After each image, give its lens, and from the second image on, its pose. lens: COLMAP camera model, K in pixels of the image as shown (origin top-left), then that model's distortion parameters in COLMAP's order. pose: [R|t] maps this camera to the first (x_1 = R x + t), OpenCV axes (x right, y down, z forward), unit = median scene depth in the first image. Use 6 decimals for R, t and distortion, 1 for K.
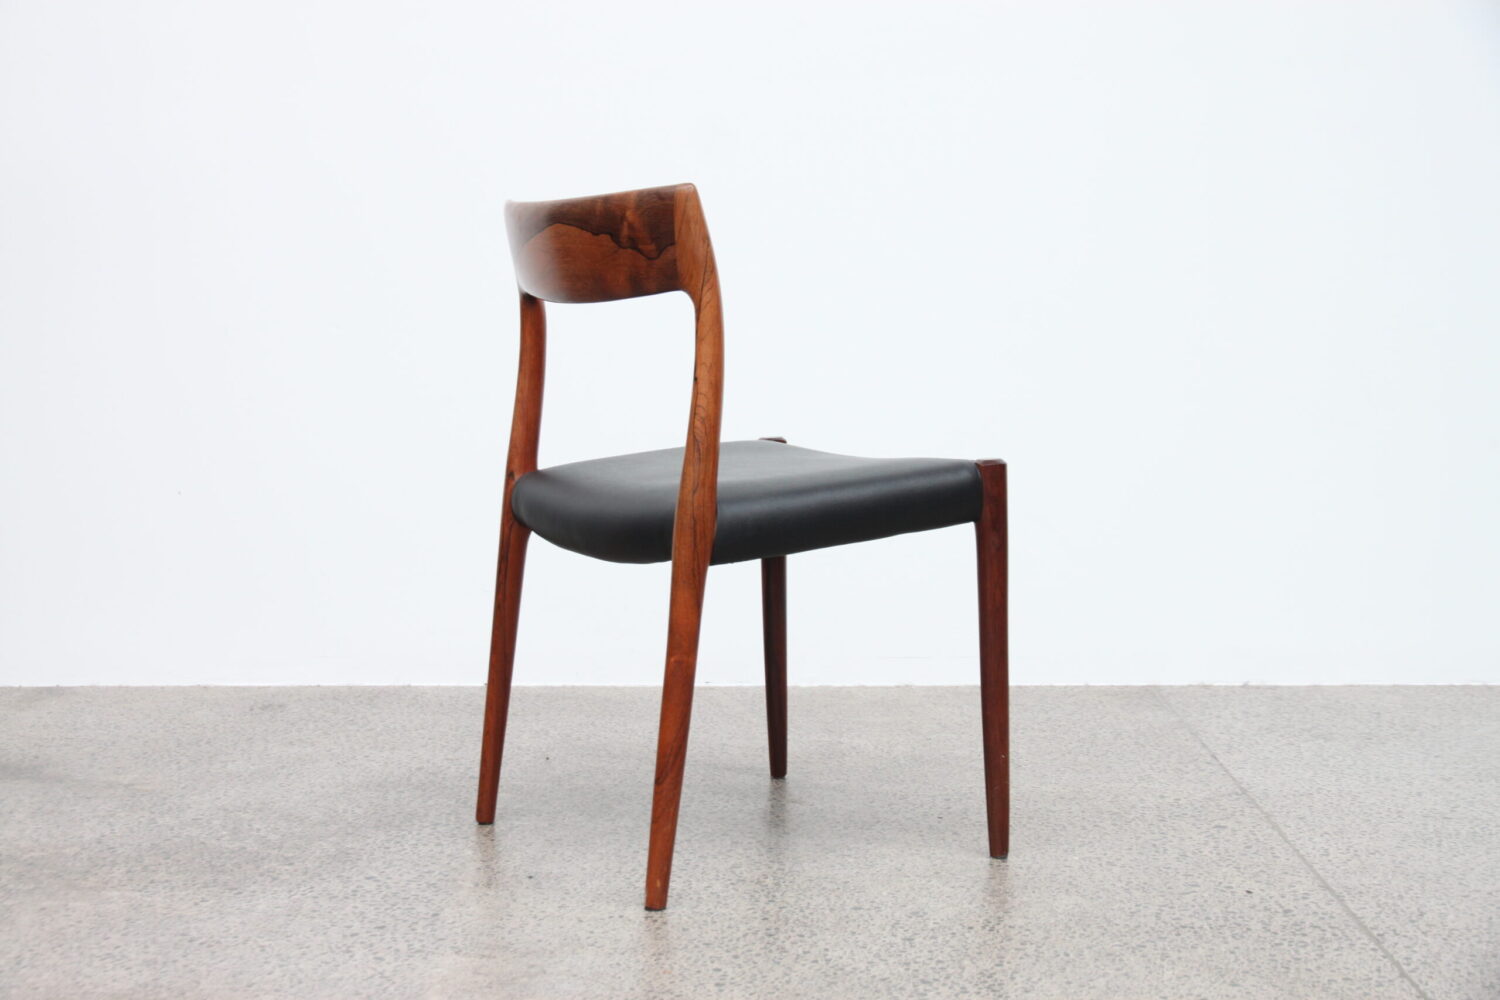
lens RADIAL K [[2049.5, 0, 748.0], [0, 2049.5, 495.8], [0, 0, 1]] dist [0.042216, 0.000000]
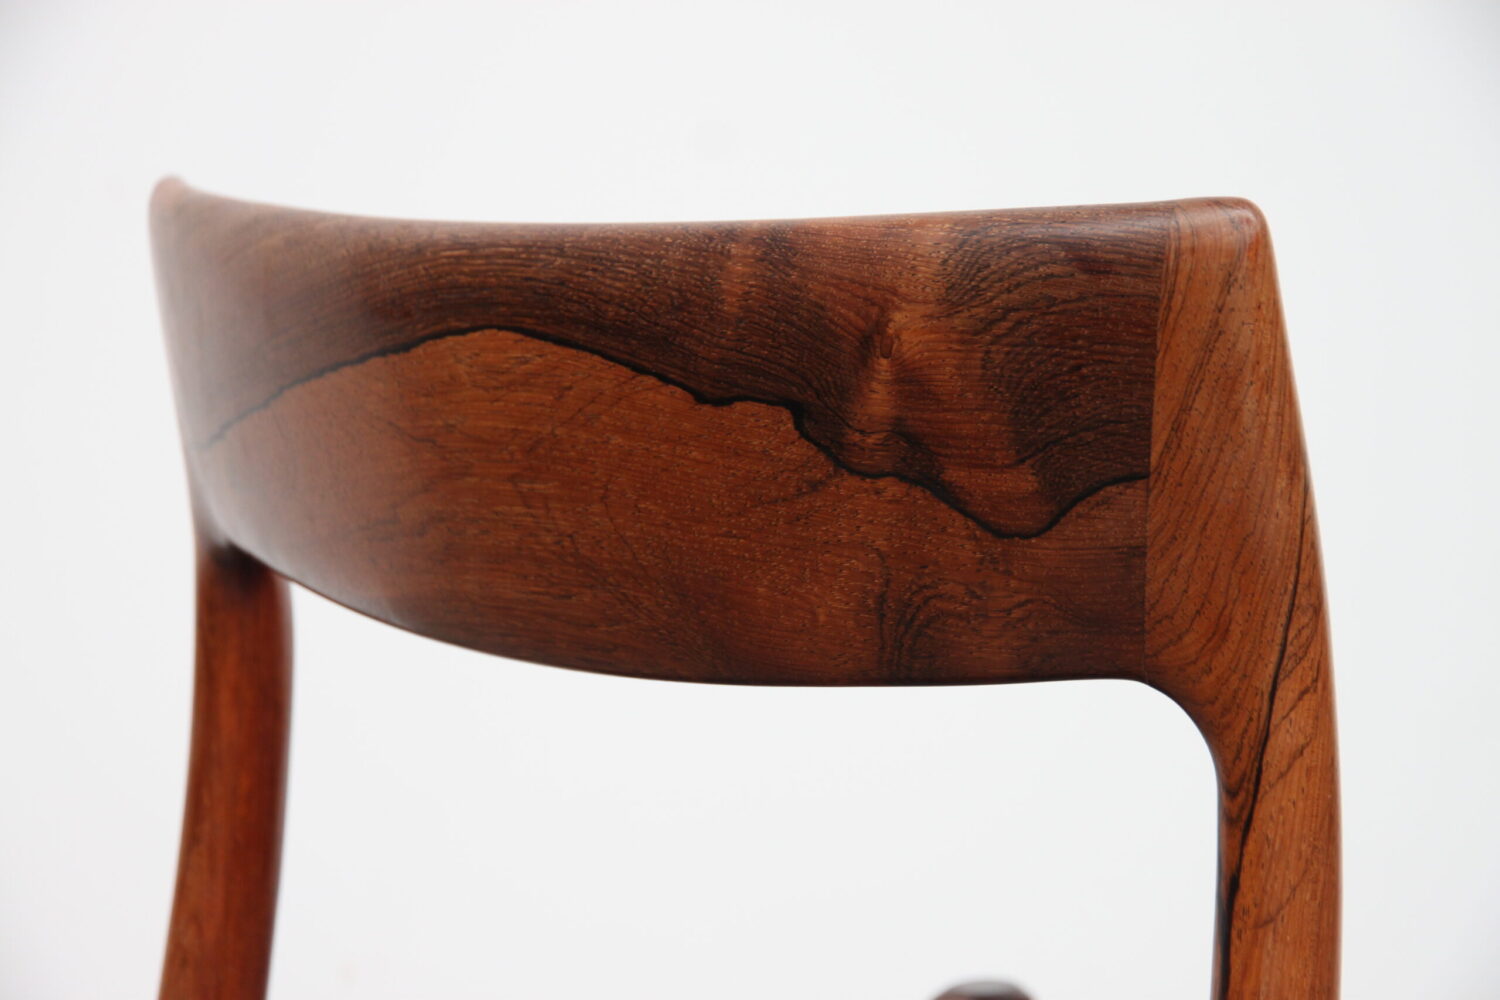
lens RADIAL K [[3655.7, 0, 749.6], [0, 3655.7, 501.5], [0, 0, 1]] dist [0.149730, 0.000000]
pose [[0.985653, 0.013410, 0.168249, -0.138956], [-0.010943, 0.999819, -0.015582, -0.112193], [-0.168427, 0.013518, 0.985621, 0.620124]]
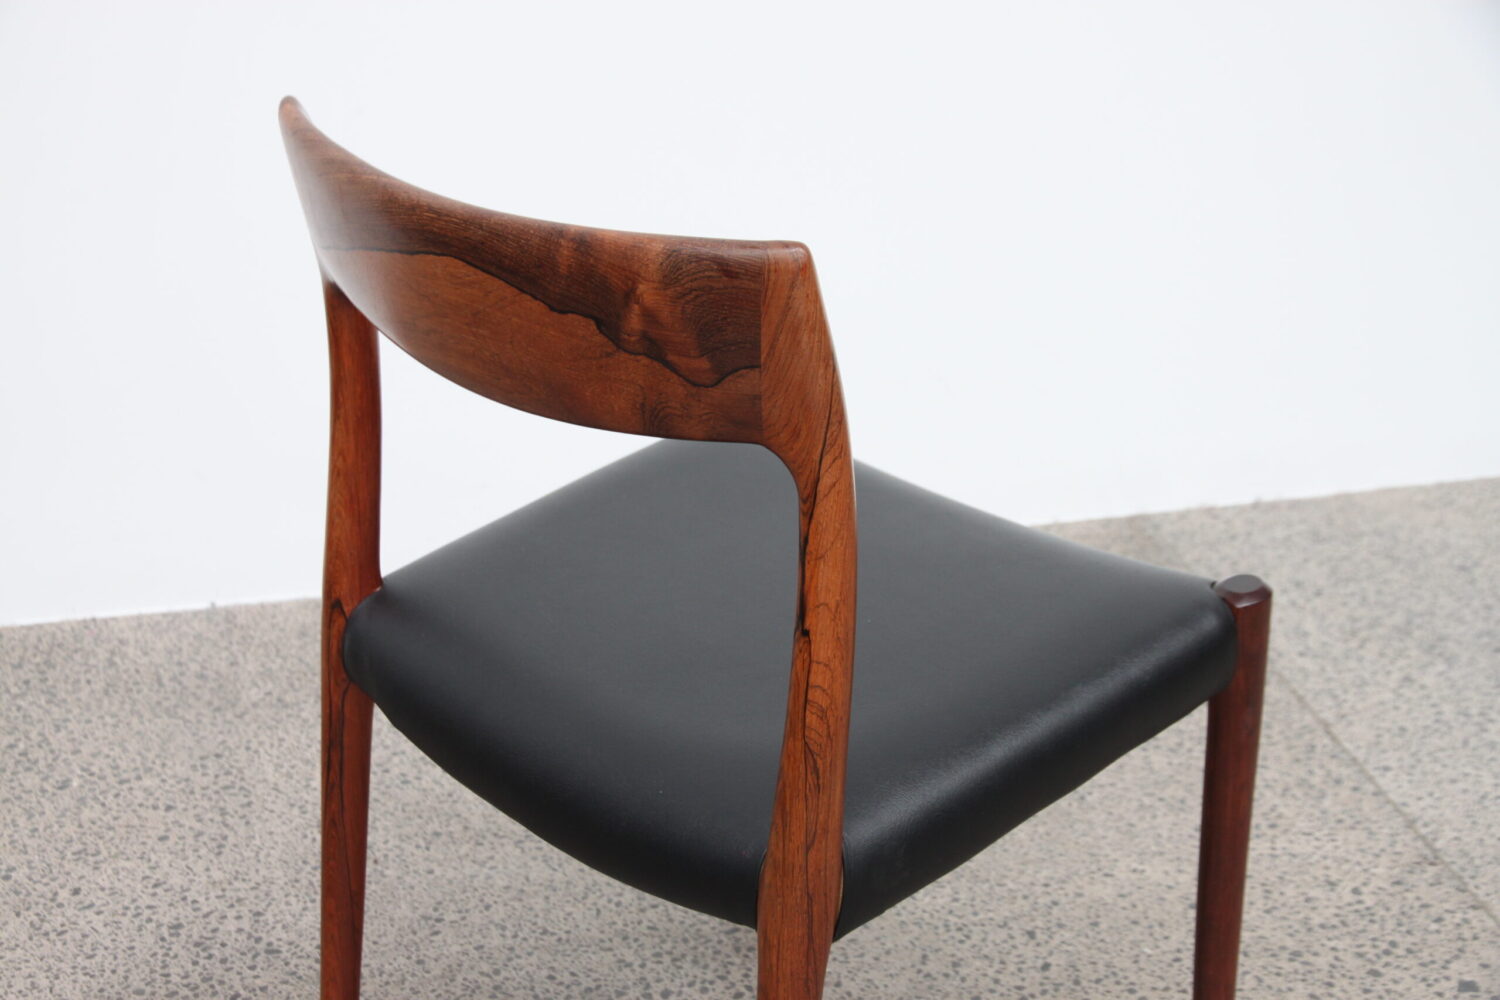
lens RADIAL K [[2049.5, 0, 756.7], [0, 2049.5, 507.0], [0, 0, 1]] dist [0.042216, 0.000000]
pose [[0.978540, -0.086426, 0.187058, -0.122620], [0.023528, 0.948716, 0.315253, -0.233973], [-0.204711, -0.304086, 0.930390, 0.557074]]
